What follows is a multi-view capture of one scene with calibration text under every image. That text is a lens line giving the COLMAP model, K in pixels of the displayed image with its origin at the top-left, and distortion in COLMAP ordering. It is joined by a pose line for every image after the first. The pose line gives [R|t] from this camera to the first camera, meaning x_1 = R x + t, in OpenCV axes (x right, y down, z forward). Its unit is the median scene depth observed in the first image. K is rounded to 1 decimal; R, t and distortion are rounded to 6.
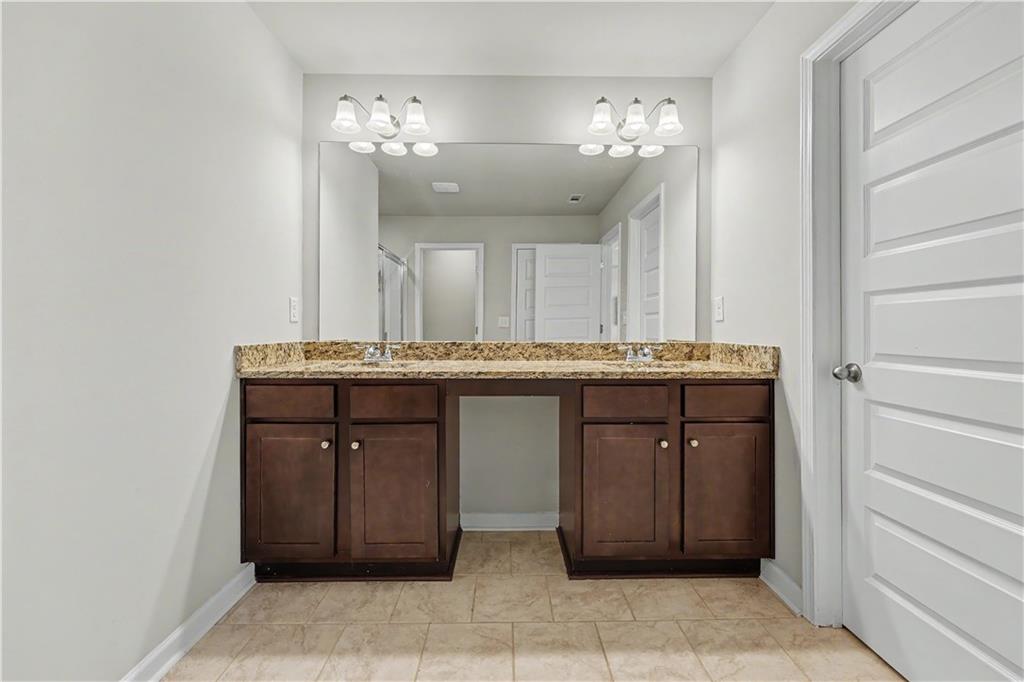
lens RADIAL K [[427.9, 0, 537.0], [0, 427.9, 332.6], [0, 0, 1]] dist [-0.001351, 0.000658]
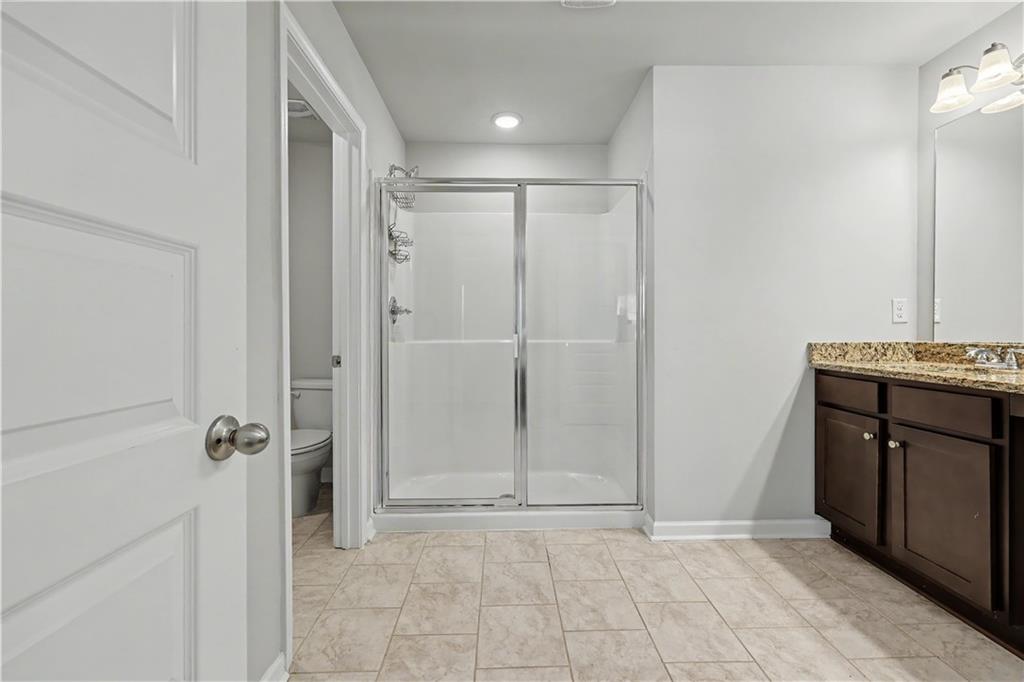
lens RADIAL K [[427.9, 0, 512.6], [0, 427.9, 335.3], [0, 0, 1]] dist [-0.001351, 0.000658]
pose [[0.003565, 0.008937, -0.999954, 0.509494], [-0.002439, 0.999957, 0.008928, -0.001069], [0.999991, 0.002407, 0.003587, 0.083464]]
